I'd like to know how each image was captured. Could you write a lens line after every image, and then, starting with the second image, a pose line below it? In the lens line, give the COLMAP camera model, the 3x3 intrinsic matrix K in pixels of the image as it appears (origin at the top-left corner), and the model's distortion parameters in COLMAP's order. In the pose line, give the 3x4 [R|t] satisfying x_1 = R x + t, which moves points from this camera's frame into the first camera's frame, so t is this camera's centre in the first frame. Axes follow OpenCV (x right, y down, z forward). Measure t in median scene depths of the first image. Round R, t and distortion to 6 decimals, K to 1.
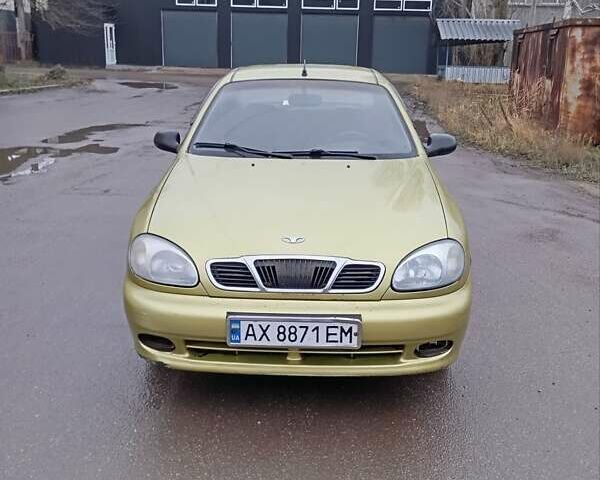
lens RADIAL K [[672.5, 0, 300.0], [0, 672.5, 240.0], [0, 0, 1]] dist [0.065330, -0.027134]
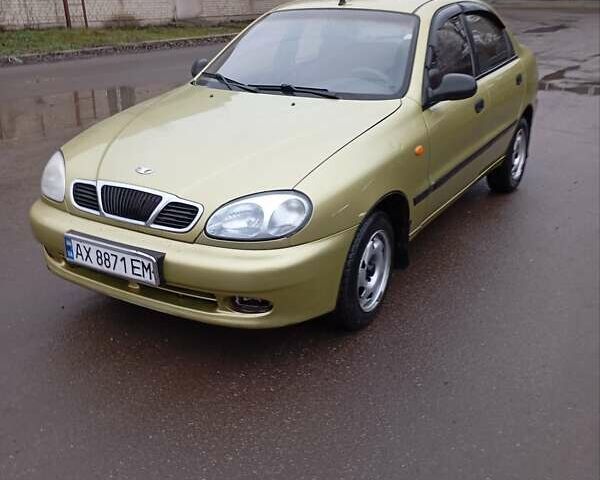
lens RADIAL K [[672.5, 0, 300.0], [0, 672.5, 240.0], [0, 0, 1]] dist [0.065330, -0.027134]
pose [[0.862354, 0.163445, -0.479199, 0.700445], [-0.121040, 0.985569, 0.118338, -0.045891], [0.491625, -0.044047, 0.869692, 0.241607]]
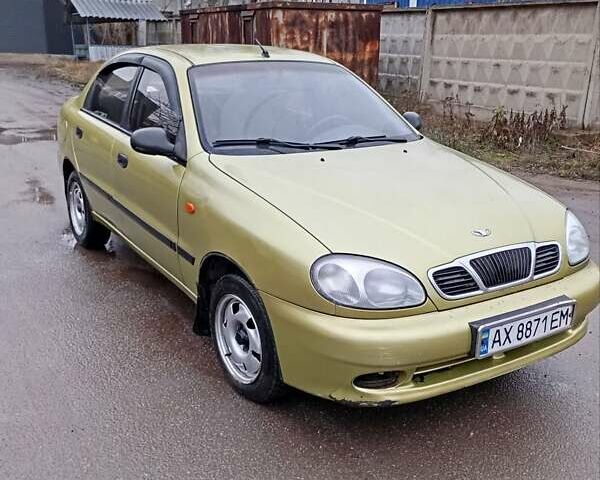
lens RADIAL K [[672.5, 0, 300.0], [0, 672.5, 240.0], [0, 0, 1]] dist [0.065330, -0.027134]
pose [[0.824560, -0.164586, 0.541307, -0.738105], [0.149475, 0.986130, 0.072145, -0.096684], [-0.545673, 0.021424, 0.837725, 0.361060]]
